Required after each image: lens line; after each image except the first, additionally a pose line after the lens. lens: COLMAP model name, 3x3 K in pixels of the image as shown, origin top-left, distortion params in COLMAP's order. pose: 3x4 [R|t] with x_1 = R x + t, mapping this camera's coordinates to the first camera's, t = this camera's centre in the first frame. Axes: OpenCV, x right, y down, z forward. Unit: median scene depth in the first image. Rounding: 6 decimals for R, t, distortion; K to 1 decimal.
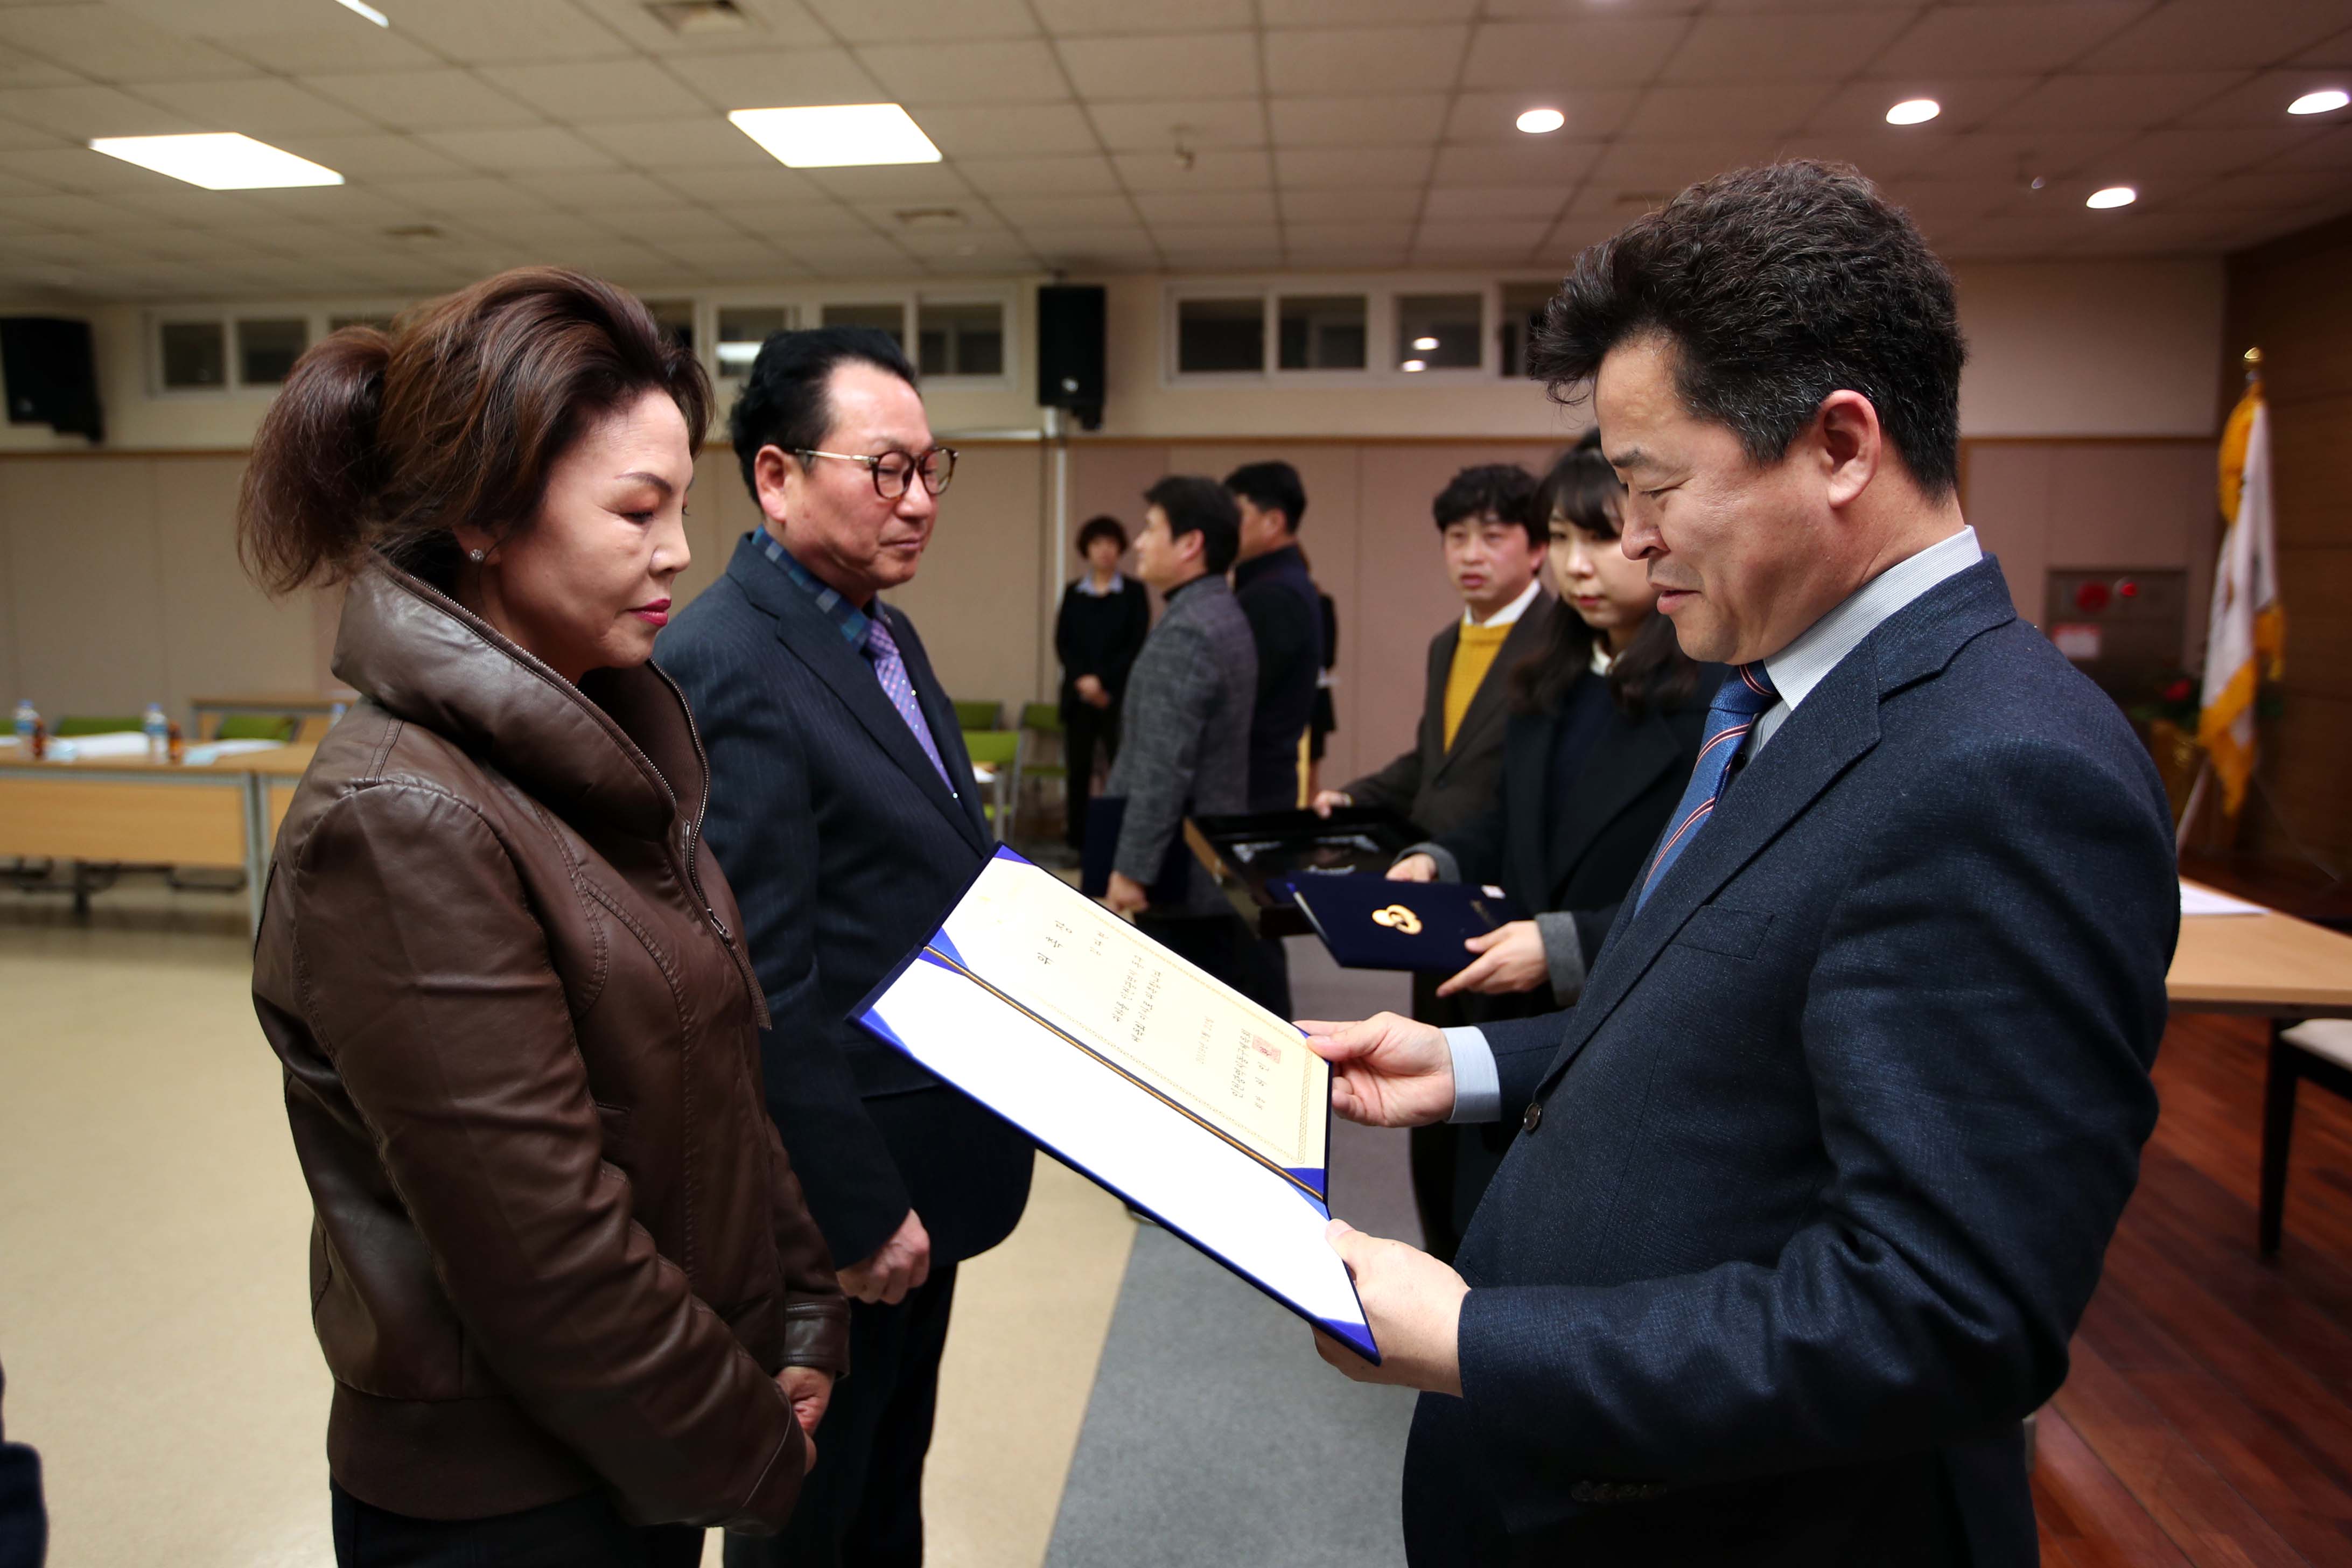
lens RADIAL K [[2037.7, 0, 1176.0], [0, 2037.7, 784.0], [0, 0, 1]] dist [-0.001722, 0.004347]
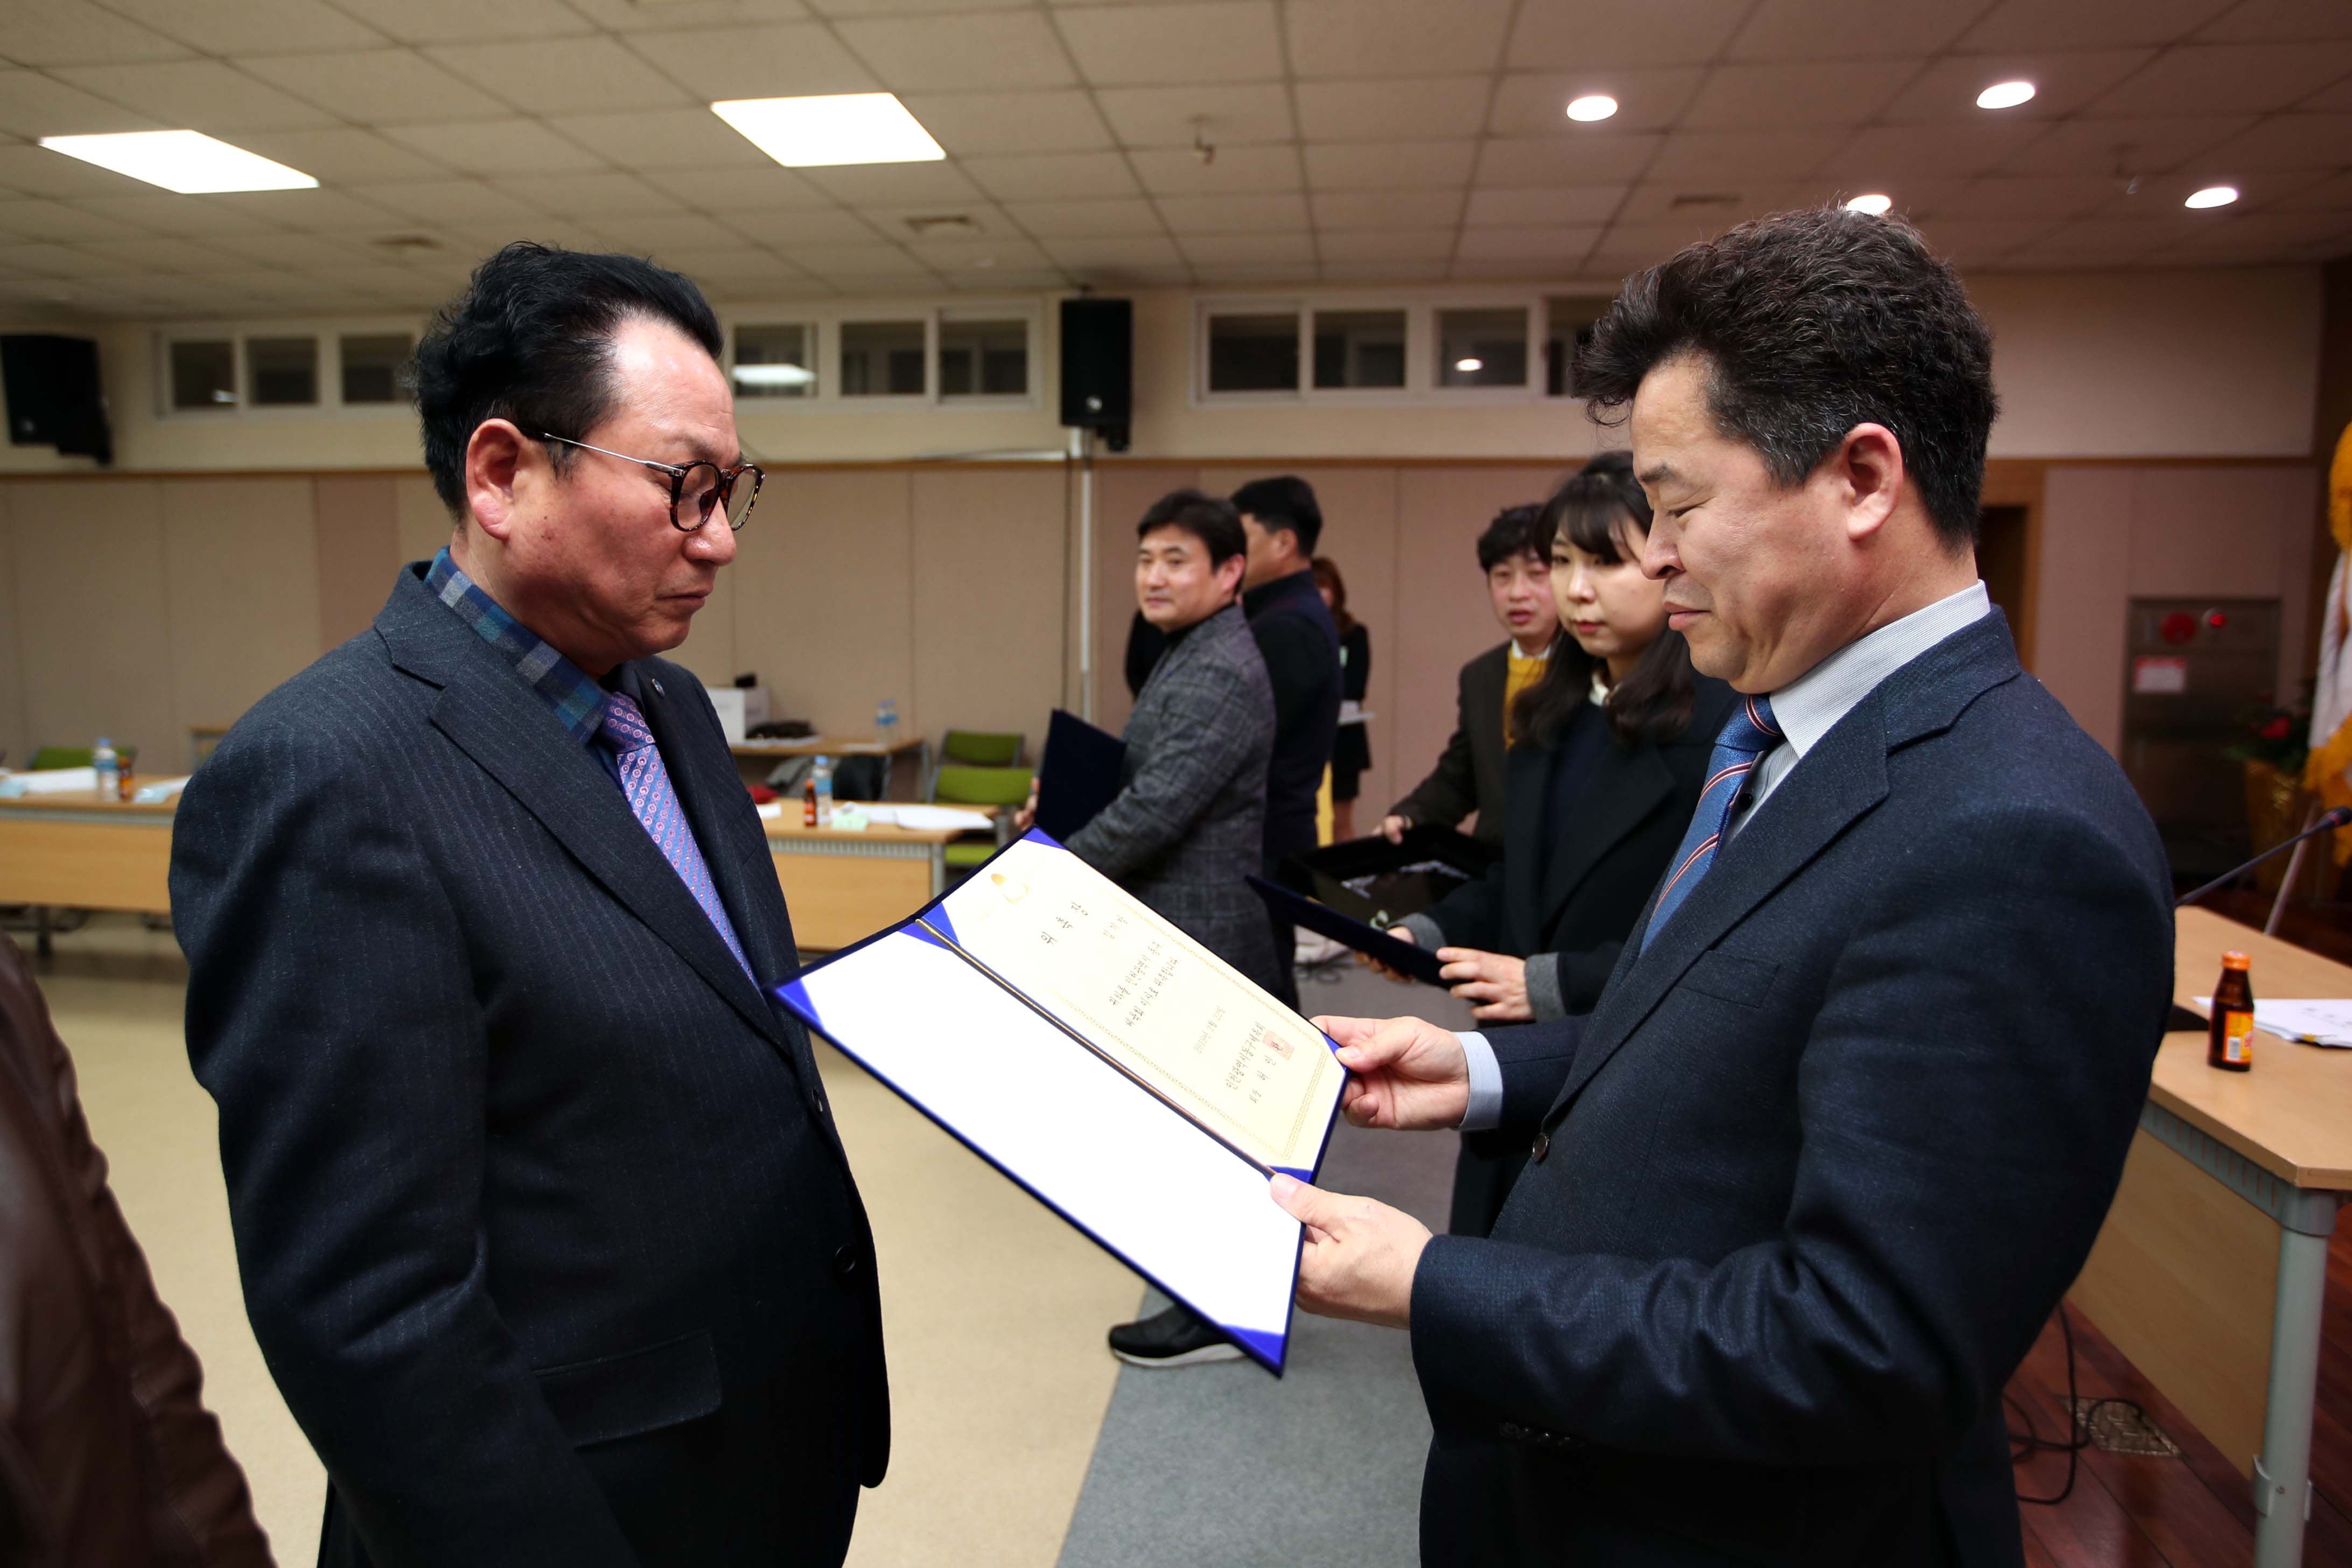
lens RADIAL K [[1919.7, 0, 1176.0], [0, 1919.7, 784.0], [0, 0, 1]] dist [0.004604, 0.008609]
pose [[0.999540, 0.004808, -0.029934, 0.015176], [-0.004955, 0.999976, -0.004862, -0.013578], [0.029909, 0.005009, 0.999540, 0.106443]]
